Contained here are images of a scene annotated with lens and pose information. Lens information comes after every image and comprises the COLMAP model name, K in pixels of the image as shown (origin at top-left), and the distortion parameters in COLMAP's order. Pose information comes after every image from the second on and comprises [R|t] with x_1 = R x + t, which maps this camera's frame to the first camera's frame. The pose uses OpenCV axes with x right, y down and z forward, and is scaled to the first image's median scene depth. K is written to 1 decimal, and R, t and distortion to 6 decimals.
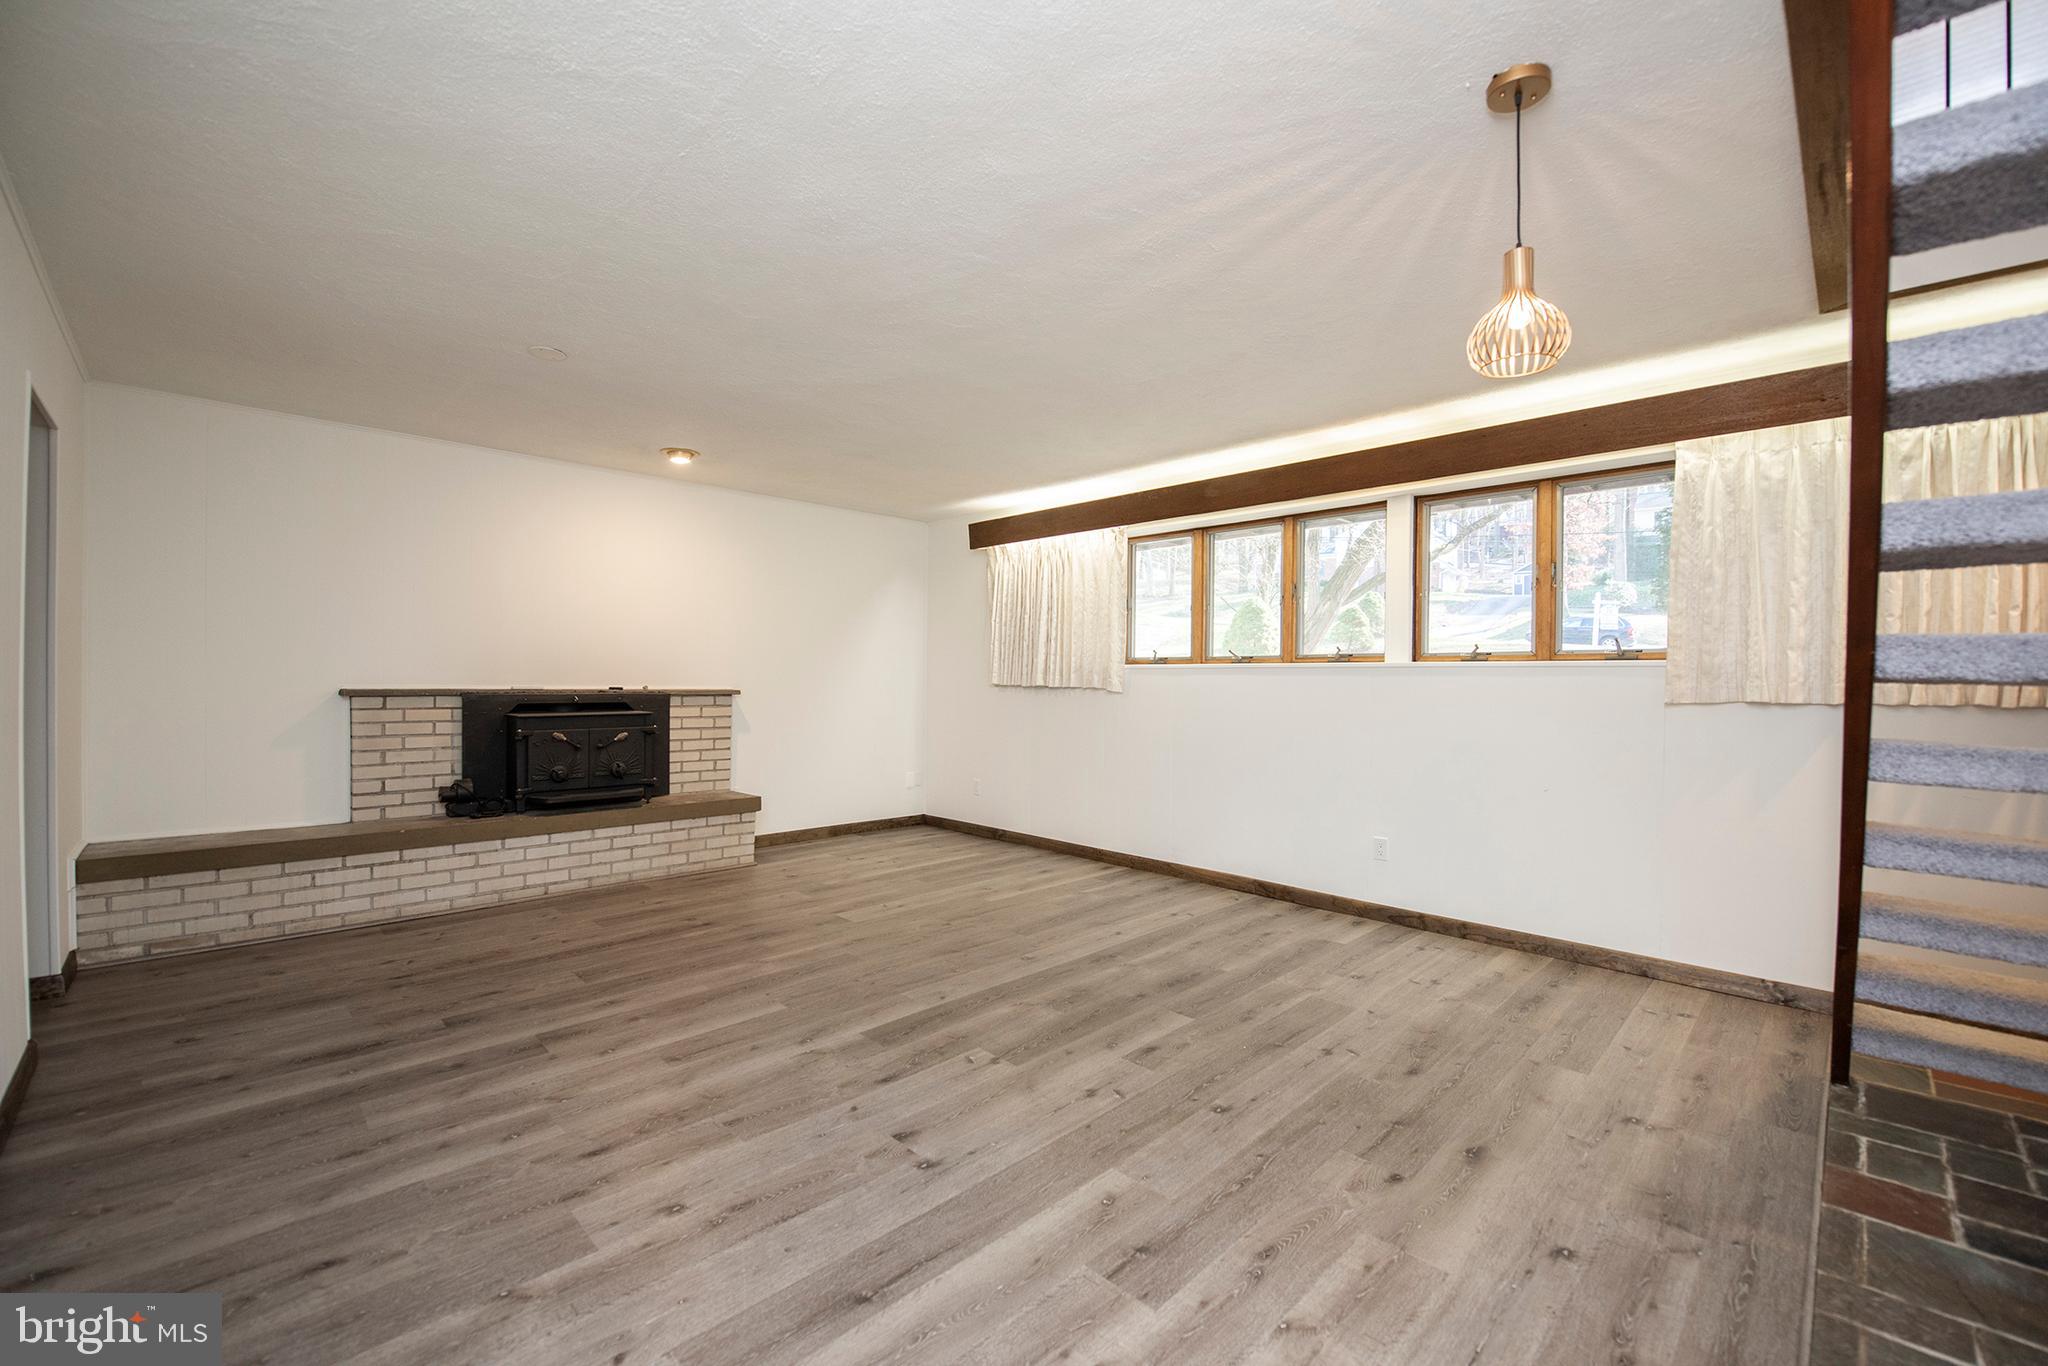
lens RADIAL K [[847.0, 0, 1043.7], [0, 847.0, 687.9], [0, 0, 1]] dist [-0.026257, -0.000576]
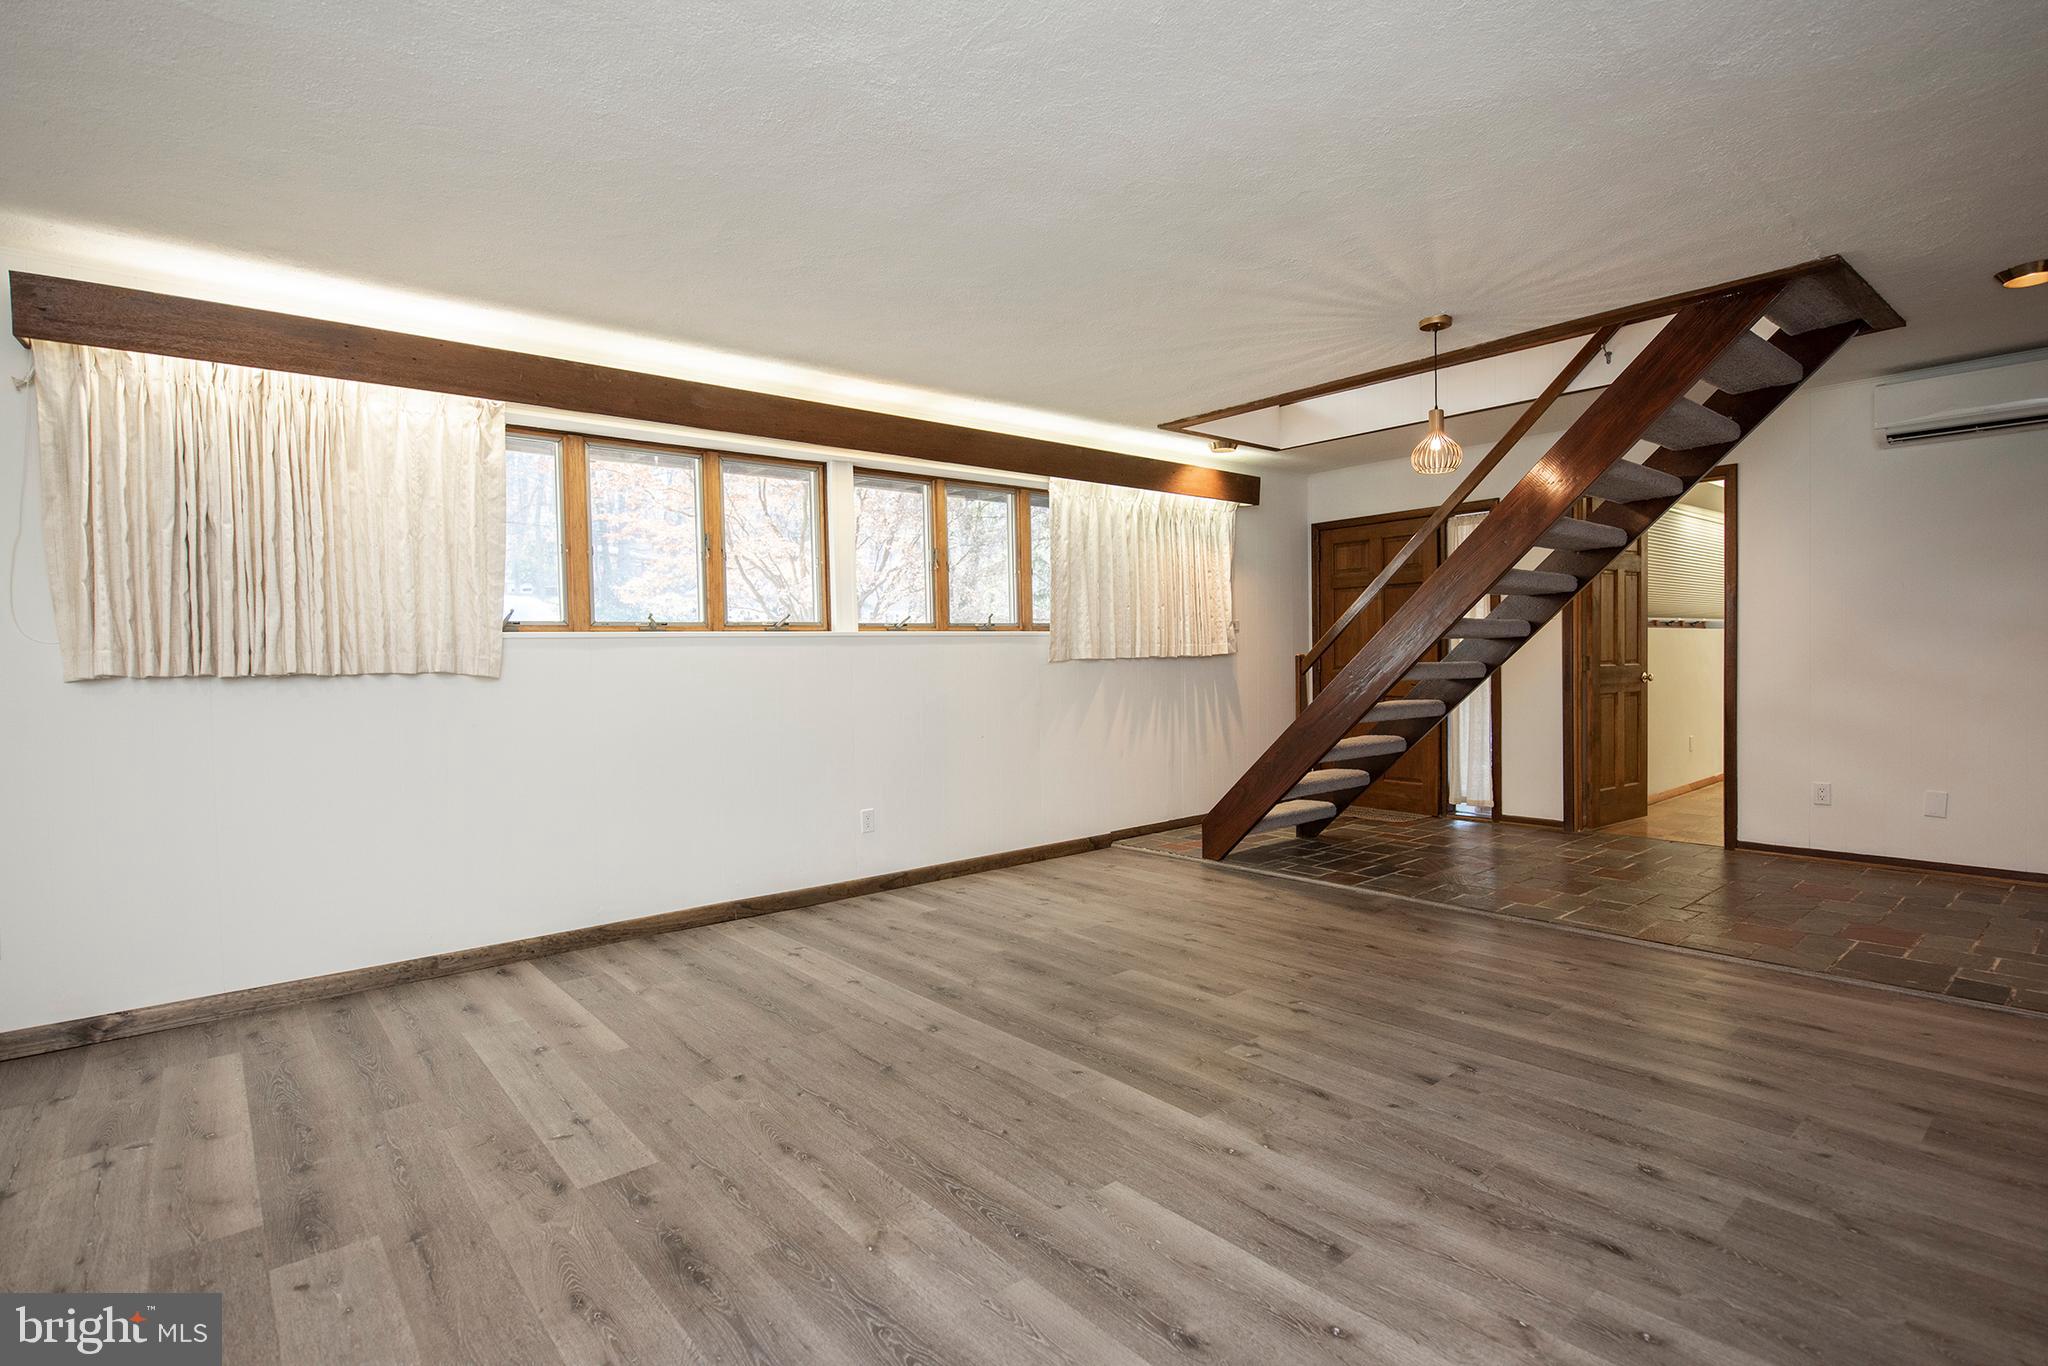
lens RADIAL K [[976.9, 0, 1027.1], [0, 976.9, 675.9], [0, 0, 1]] dist [-0.000639, -0.001496]
pose [[0.087218, -0.035315, 0.995563, -0.867067], [0.028357, 0.999054, 0.032955, -0.012671], [-0.995786, 0.025357, 0.088137, 0.854148]]
